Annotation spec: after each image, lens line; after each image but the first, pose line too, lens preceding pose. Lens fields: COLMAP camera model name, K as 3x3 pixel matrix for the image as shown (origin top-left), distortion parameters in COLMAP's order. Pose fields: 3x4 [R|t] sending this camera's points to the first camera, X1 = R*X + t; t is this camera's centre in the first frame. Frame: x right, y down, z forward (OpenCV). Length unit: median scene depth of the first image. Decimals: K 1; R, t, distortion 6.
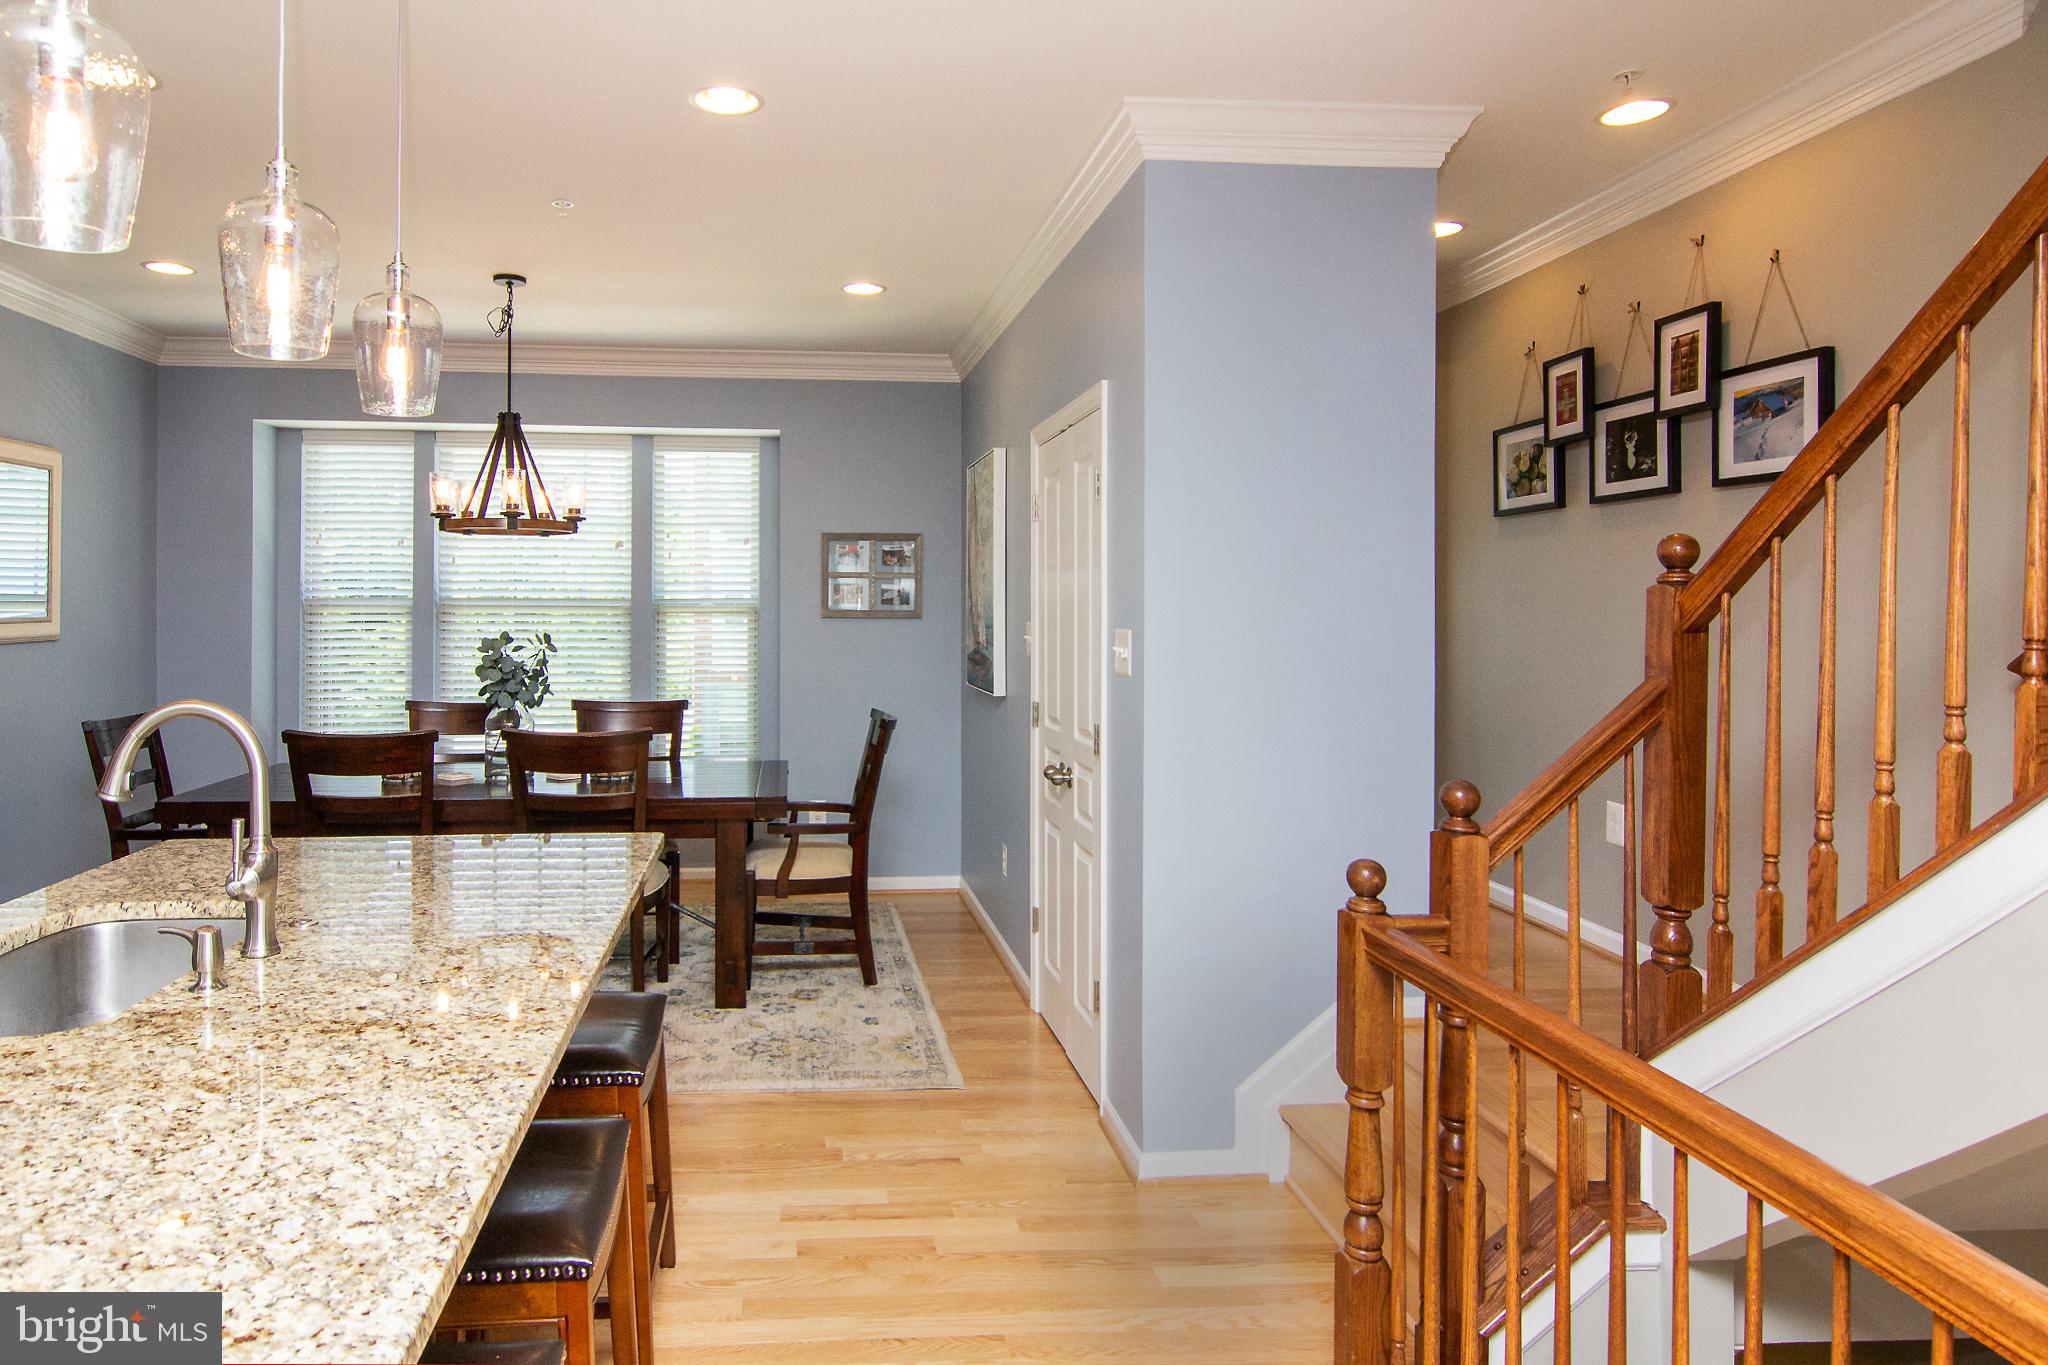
lens RADIAL K [[1277.2, 0, 921.5], [0, 1277.2, 606.3], [0, 0, 1]] dist [-0.034298, -0.017791]
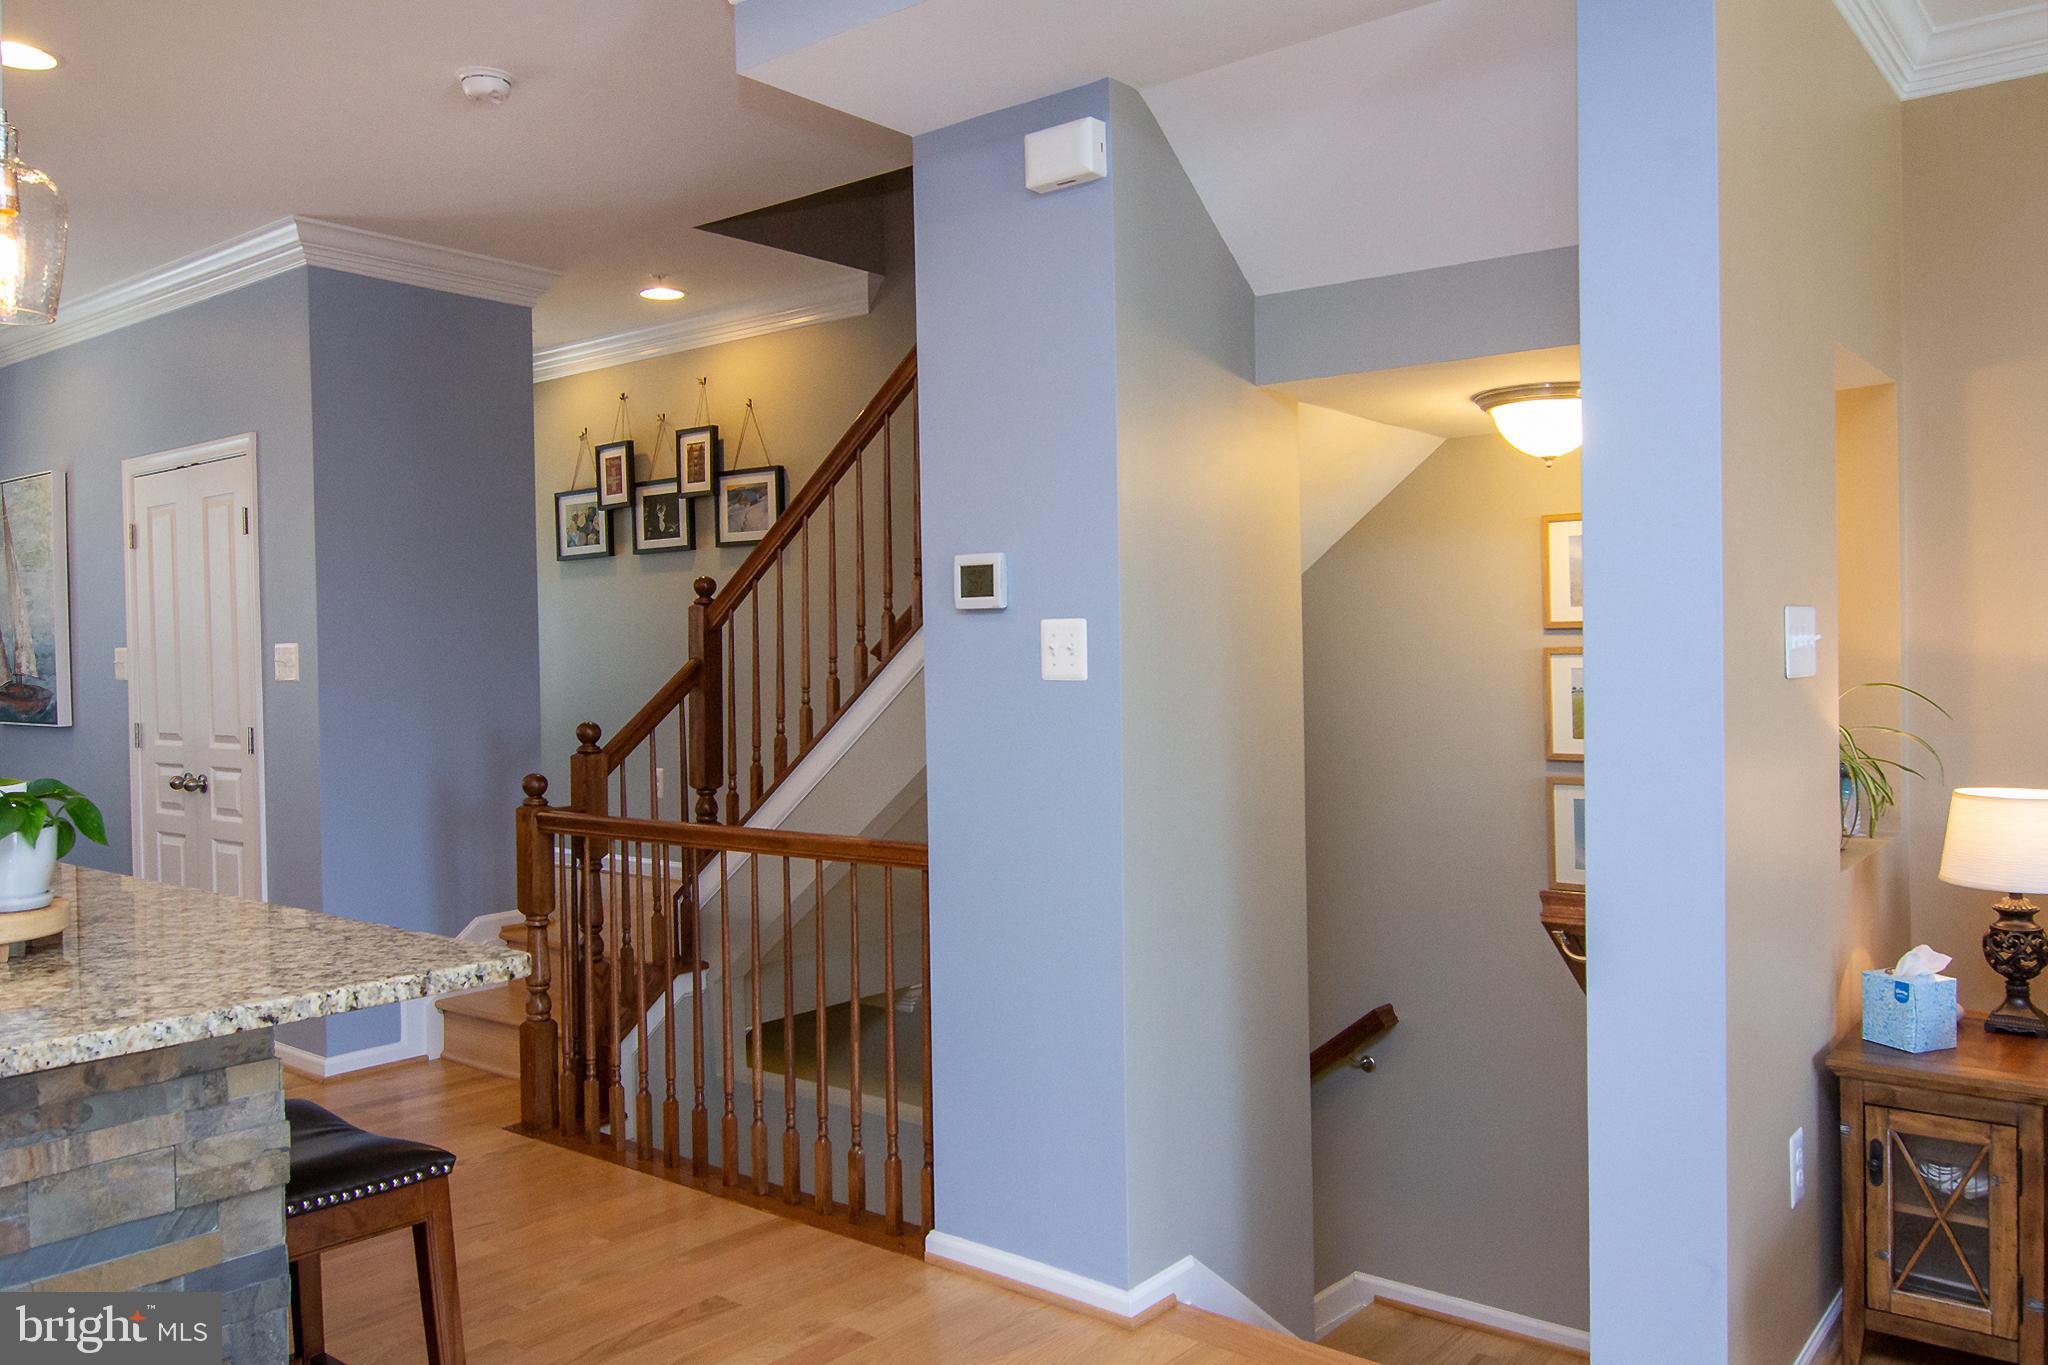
lens RADIAL K [[1516.8, 0, 1059.0], [0, 1516.8, 670.4], [0, 0, 1]] dist [0.024611, -0.018323]
pose [[0.694543, -0.012903, 0.719336, -0.341465], [0.011797, 0.999909, 0.006545, 0.039586], [-0.719355, 0.003940, 0.694632, -0.484407]]
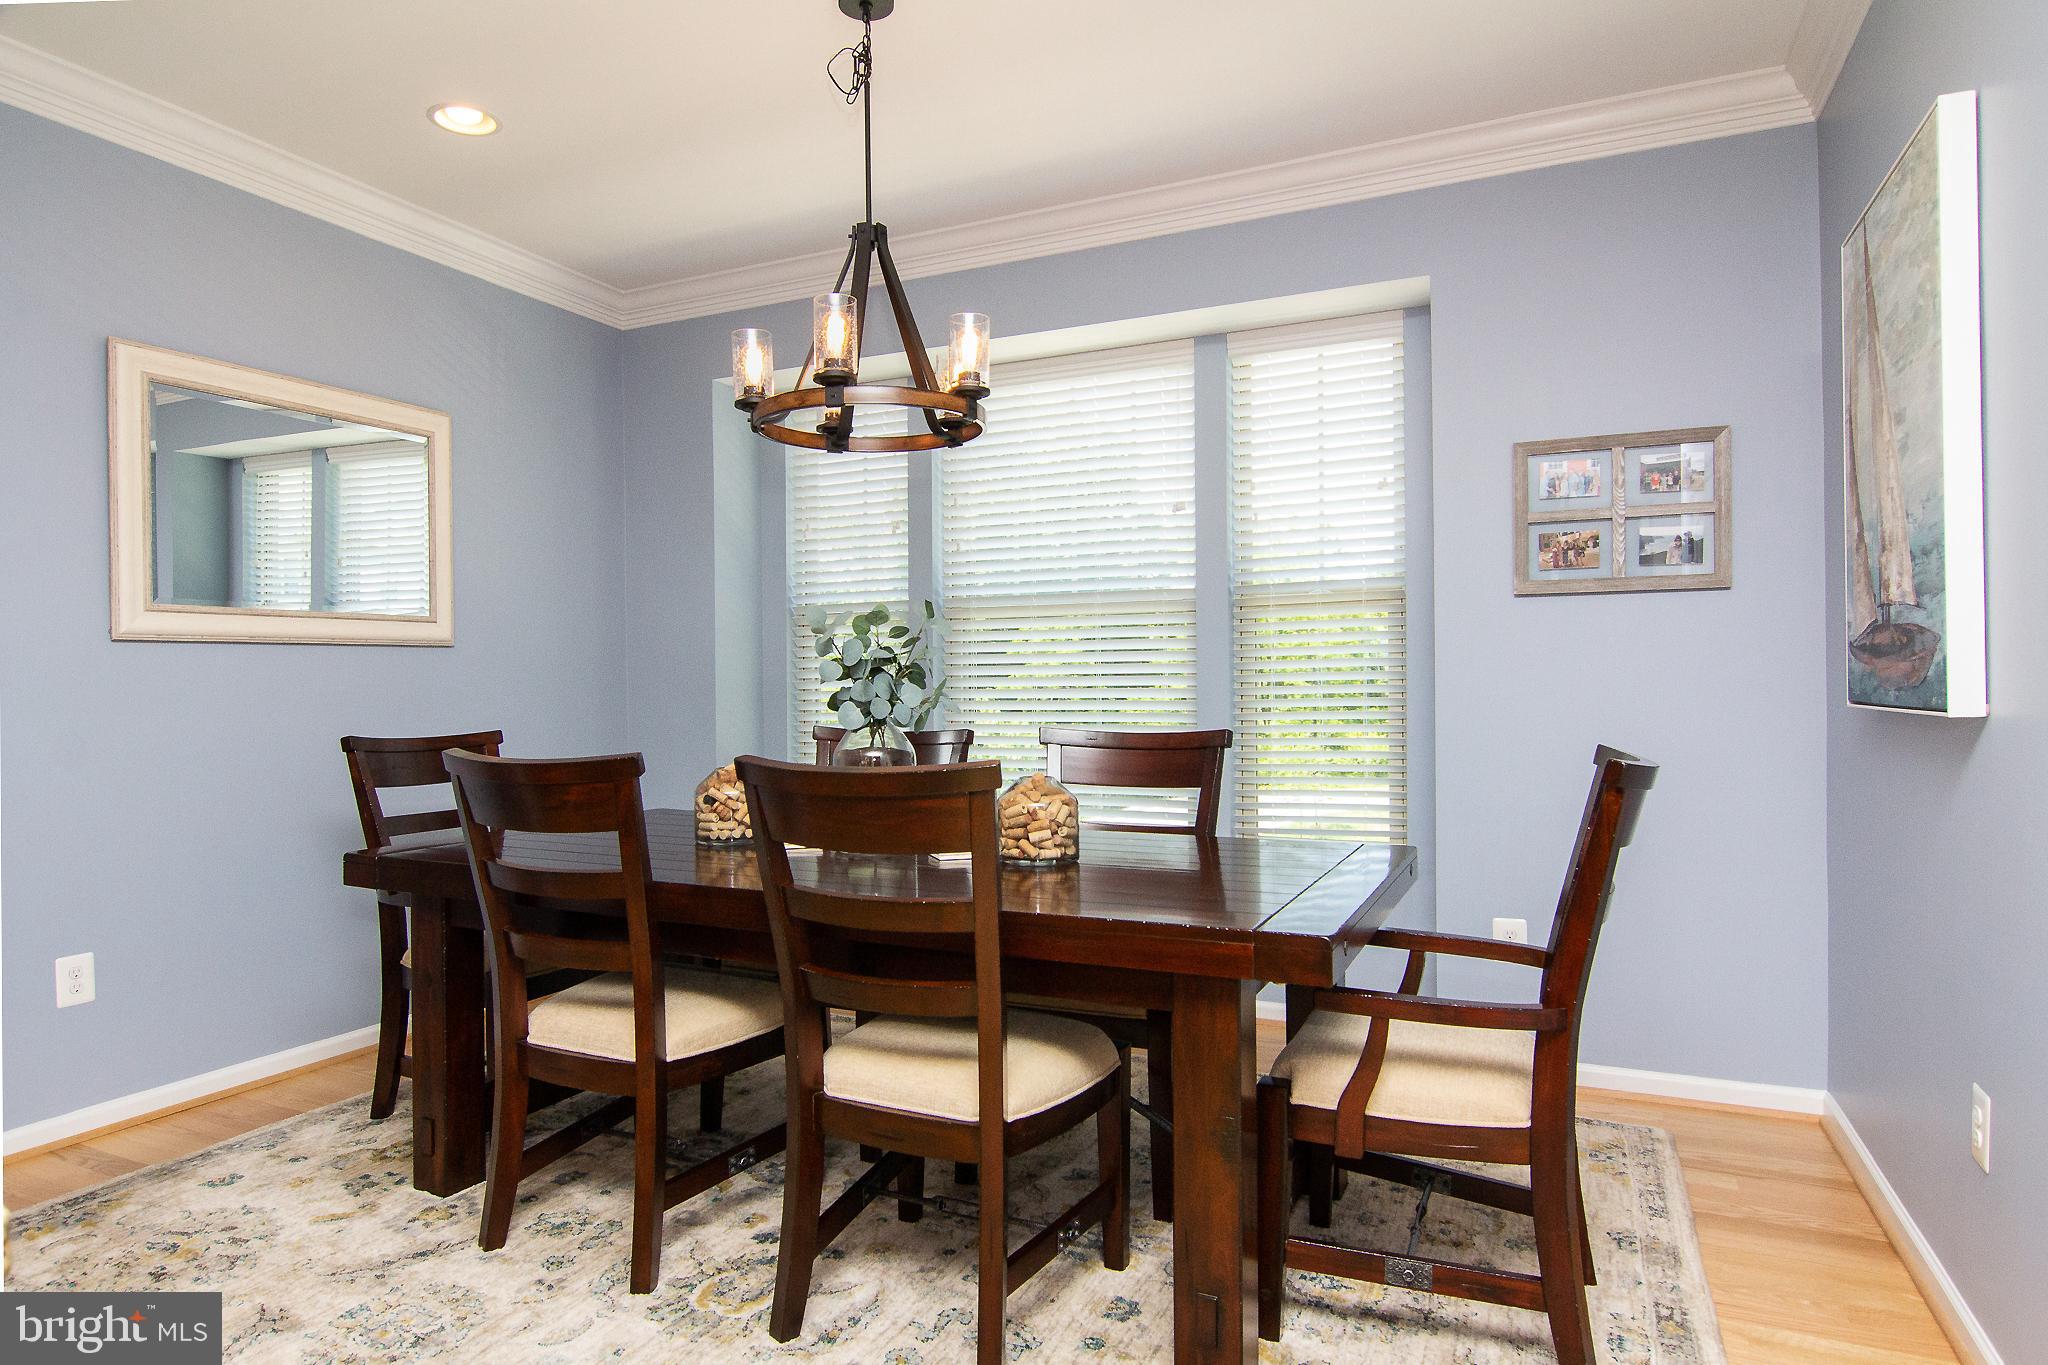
lens RADIAL K [[1206.2, 0, 969.8], [0, 1206.2, 690.6], [0, 0, 1]] dist [-0.018389, 0.002728]
pose [[0.844374, -0.004766, -0.535733, -0.000165], [0.007083, 0.999972, 0.002267, 0.080007], [0.535708, -0.005709, 0.844384, 0.728043]]
